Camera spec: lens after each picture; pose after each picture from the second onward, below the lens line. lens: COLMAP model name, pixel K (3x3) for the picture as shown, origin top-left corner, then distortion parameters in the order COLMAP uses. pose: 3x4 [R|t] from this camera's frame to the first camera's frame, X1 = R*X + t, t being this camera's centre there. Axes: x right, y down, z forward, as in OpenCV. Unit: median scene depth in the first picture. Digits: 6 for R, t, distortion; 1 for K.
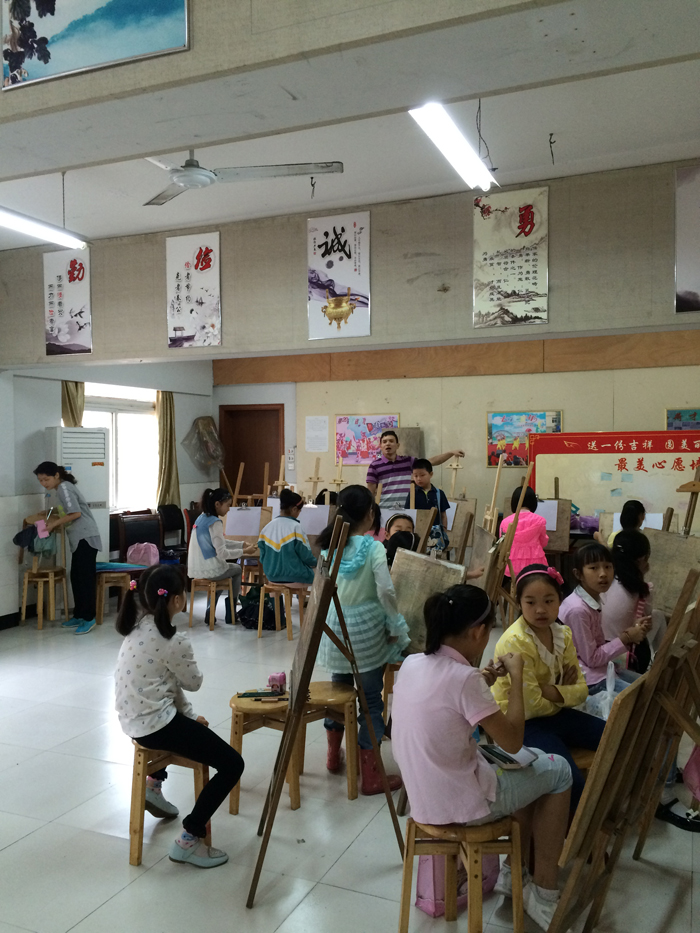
lens RADIAL K [[795.4, 0, 351.3], [0, 795.4, 467.1], [0, 0, 1]] dist [0.087949, -0.110329]
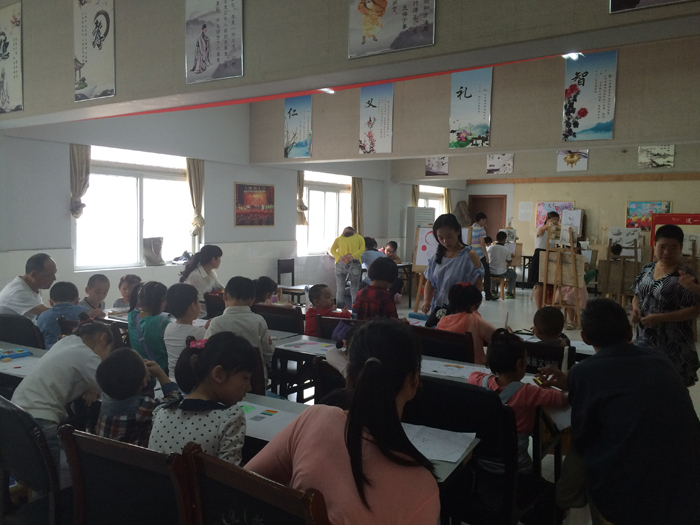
lens RADIAL K [[596.7, 0, 346.6], [0, 596.7, 260.7], [0, 0, 1]] dist [0.087949, -0.110329]
pose [[0.977950, 0.036050, -0.205704, -0.263794], [-0.026240, 0.998393, 0.050220, 0.023556], [0.207183, -0.043715, 0.977325, -0.790938]]
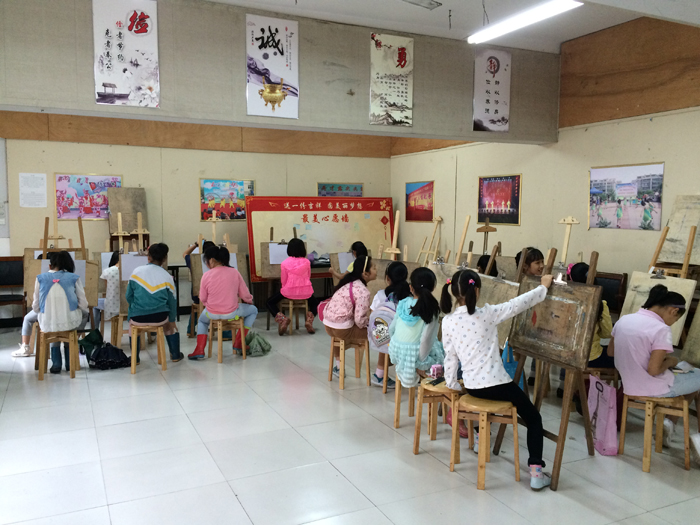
lens RADIAL K [[596.7, 0, 348.2], [0, 596.7, 261.8], [0, 0, 1]] dist [0.087949, -0.110329]
pose [[0.662507, -0.057587, 0.746839, -0.615547], [0.008944, 0.997578, 0.068986, 0.001734], [-0.749002, -0.039024, 0.661417, 0.253492]]
